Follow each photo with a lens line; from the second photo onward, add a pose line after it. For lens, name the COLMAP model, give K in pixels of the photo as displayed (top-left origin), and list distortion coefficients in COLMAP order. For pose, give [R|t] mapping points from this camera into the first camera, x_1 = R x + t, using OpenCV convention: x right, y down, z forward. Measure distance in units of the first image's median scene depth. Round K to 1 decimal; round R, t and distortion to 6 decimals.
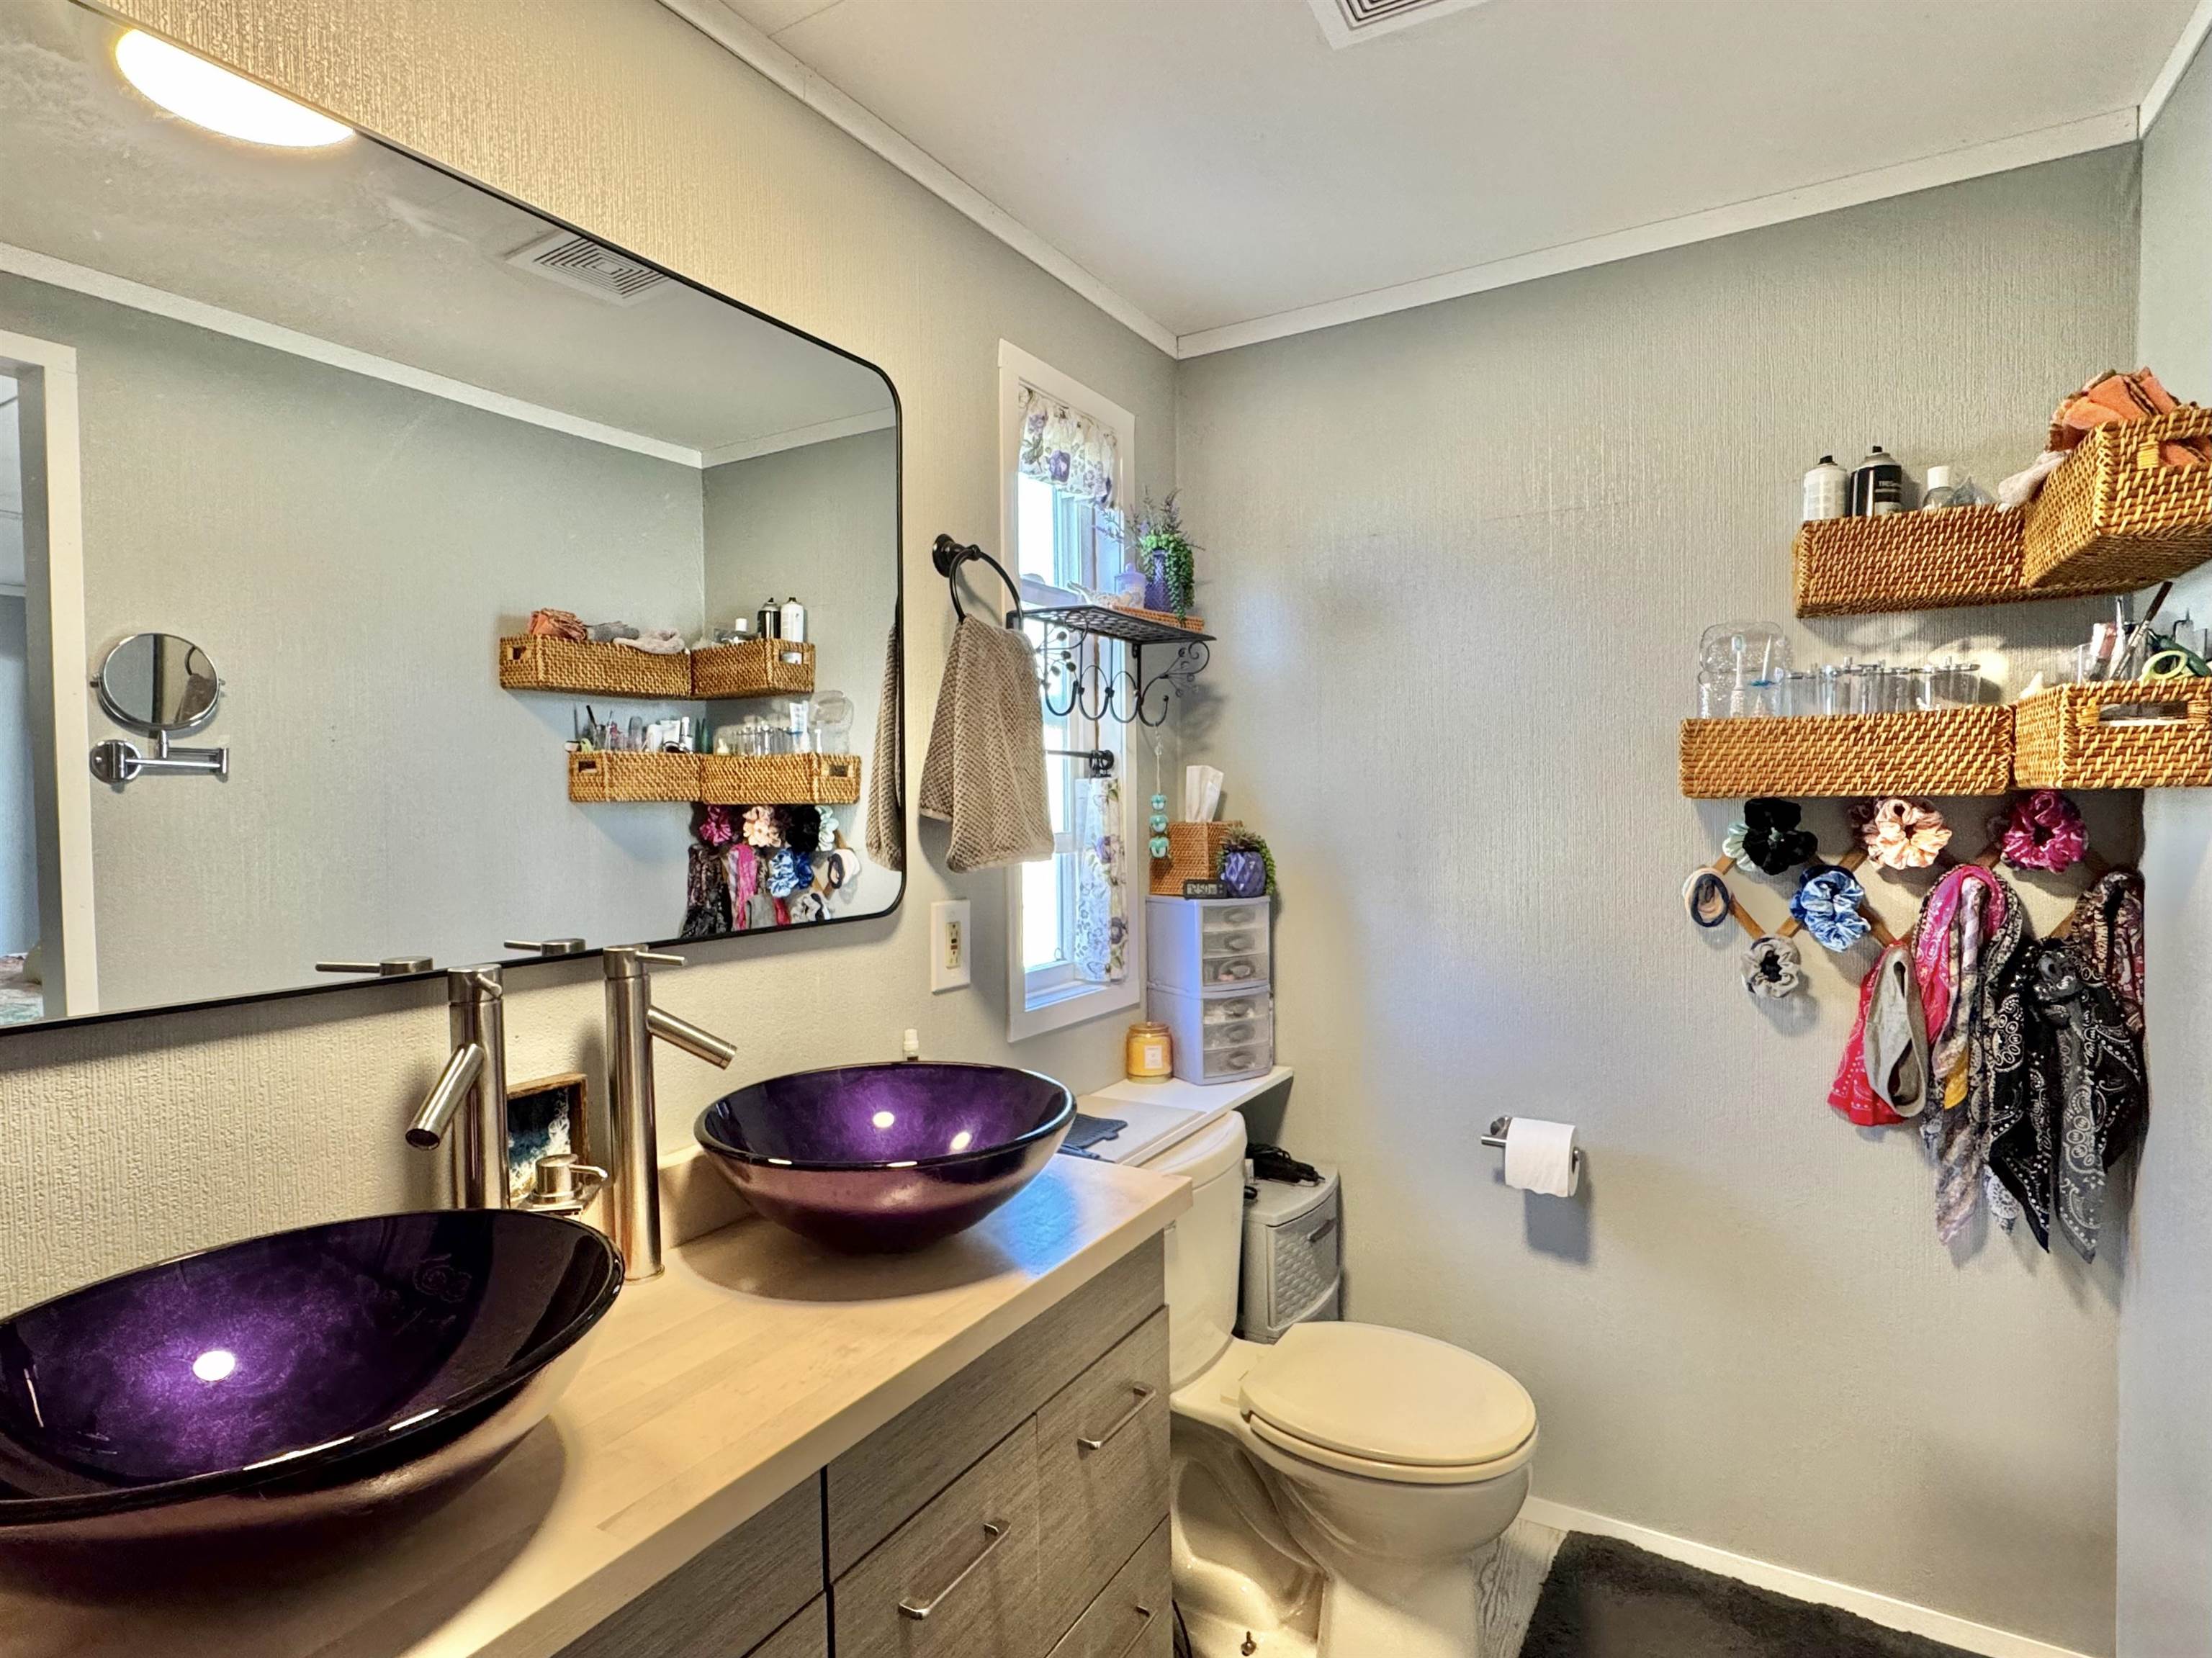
lens RADIAL K [[1094.4, 0, 1106.0], [0, 1094.4, 829.0], [0, 0, 1]] dist [0.000722, -0.000061]
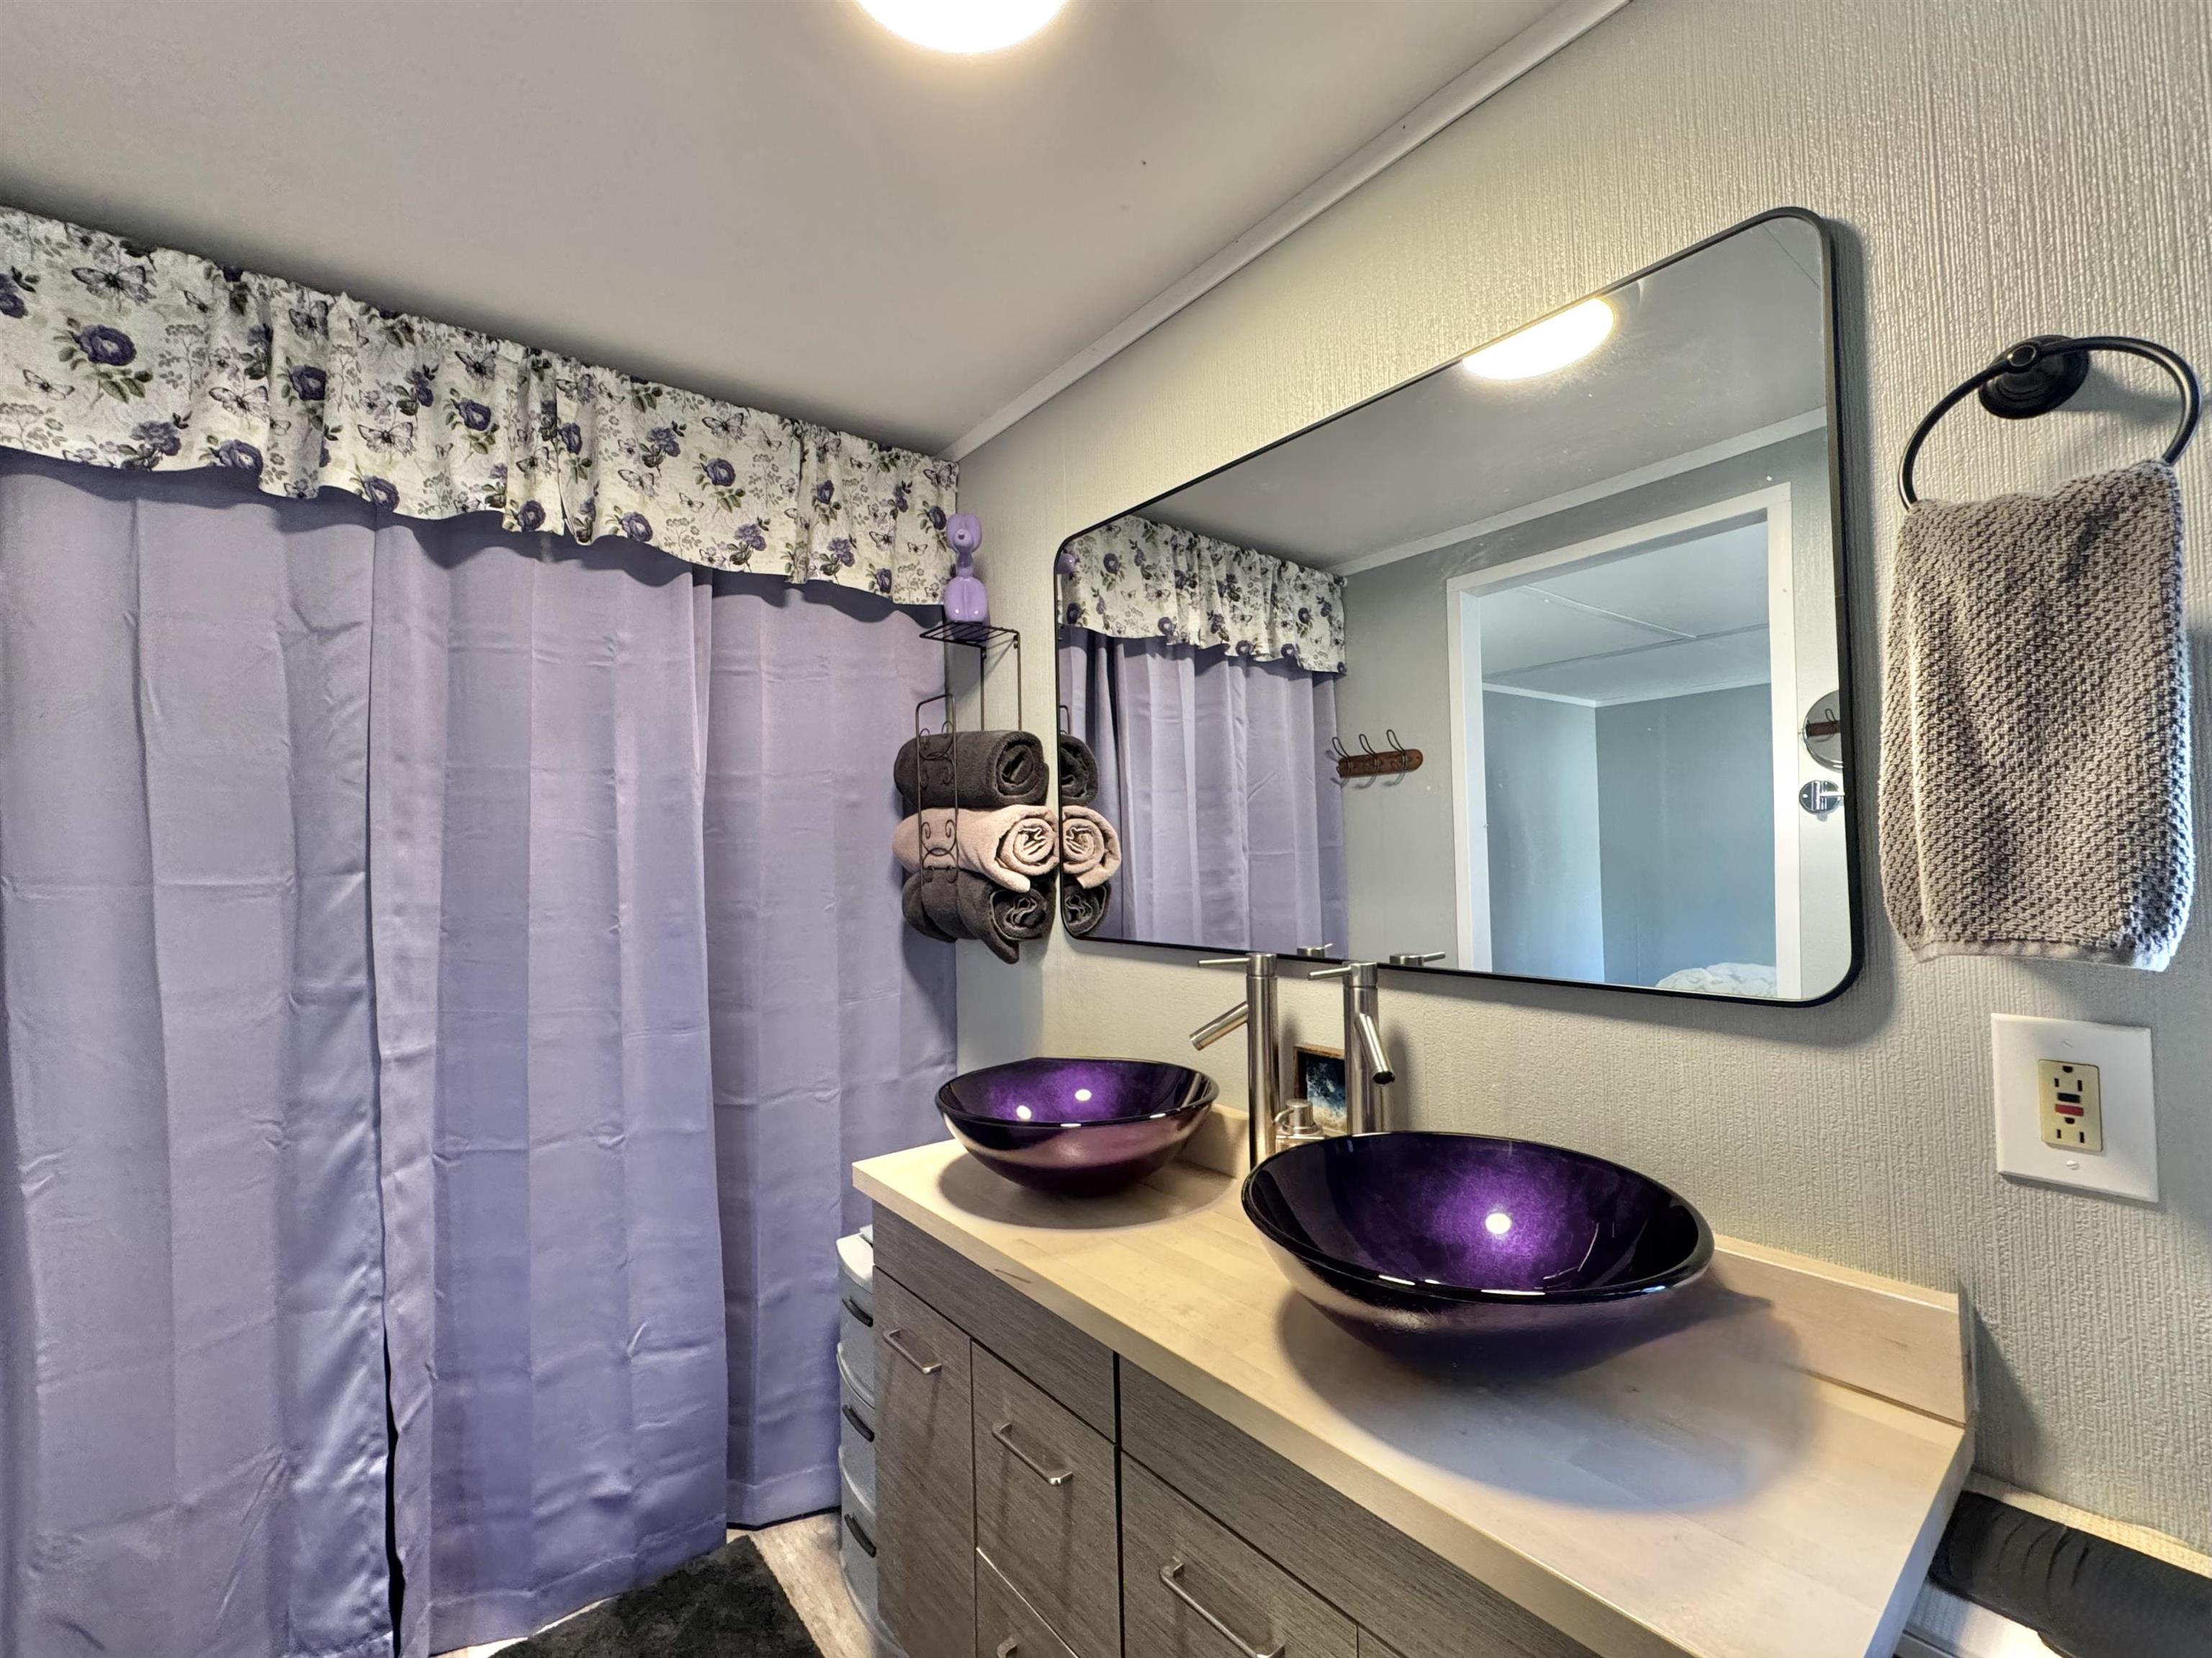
lens RADIAL K [[942.3, 0, 1110.5], [0, 942.3, 833.1], [0, 0, 1]] dist [-0.001459, 0.000003]
pose [[-0.333212, -0.001262, -0.942851, 0.771292], [-0.000846, 0.999999, -0.001040, -0.039142], [0.942851, 0.000451, -0.333213, 1.295907]]
